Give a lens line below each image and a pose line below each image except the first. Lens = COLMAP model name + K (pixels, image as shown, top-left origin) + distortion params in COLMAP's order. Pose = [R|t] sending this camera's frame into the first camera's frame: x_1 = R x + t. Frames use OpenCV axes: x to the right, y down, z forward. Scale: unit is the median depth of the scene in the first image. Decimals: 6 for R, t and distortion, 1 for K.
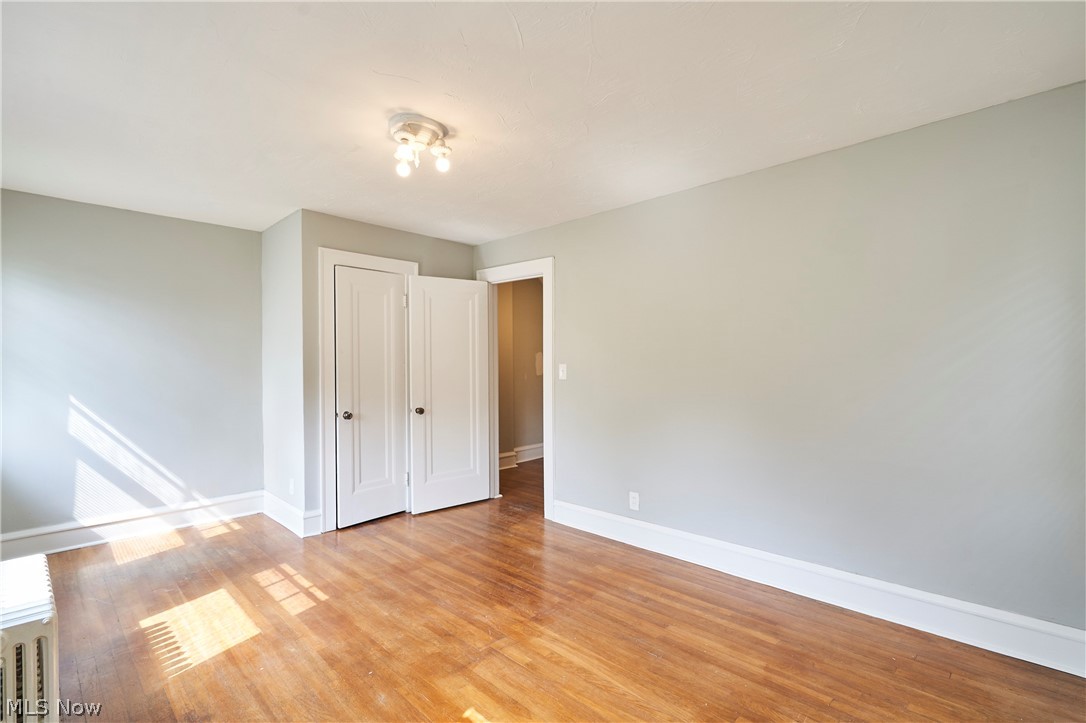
lens RADIAL K [[503.4, 0, 543.0], [0, 503.4, 361.5], [0, 0, 1]] dist [-0.002829, 0.000032]
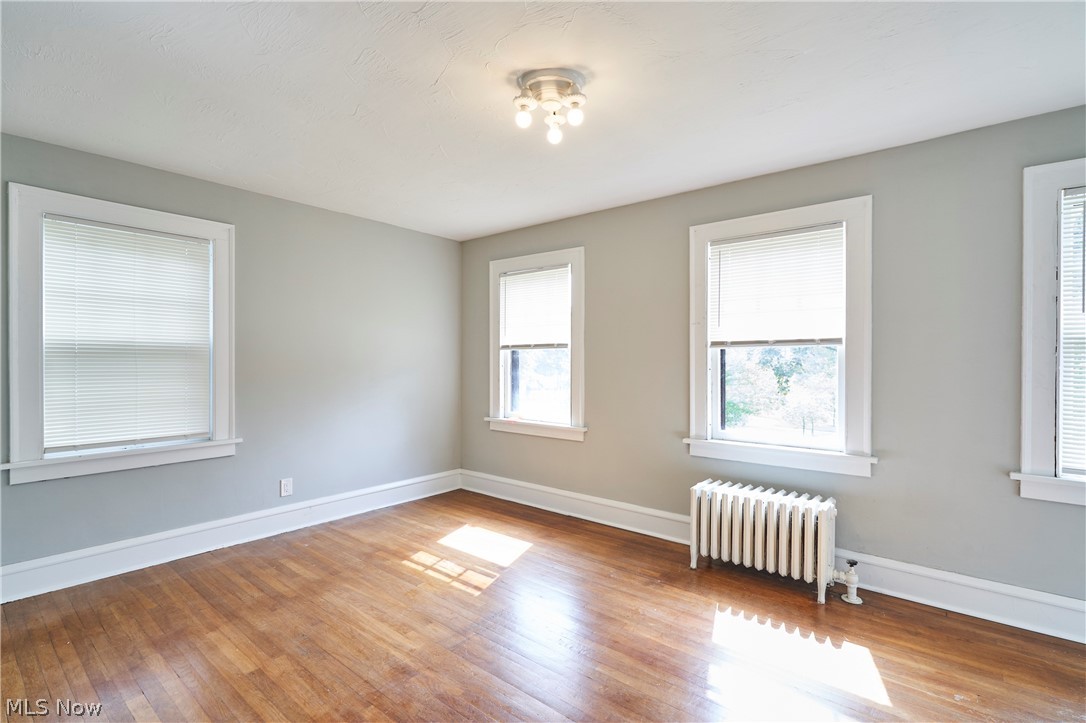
lens RADIAL K [[503.4, 0, 543.0], [0, 503.4, 361.5], [0, 0, 1]] dist [-0.002829, 0.000032]
pose [[-0.996267, 0.000628, -0.086323, -0.174947], [-0.000270, 0.999946, 0.010382, 0.003319], [0.086324, 0.010366, -0.996213, 2.024988]]
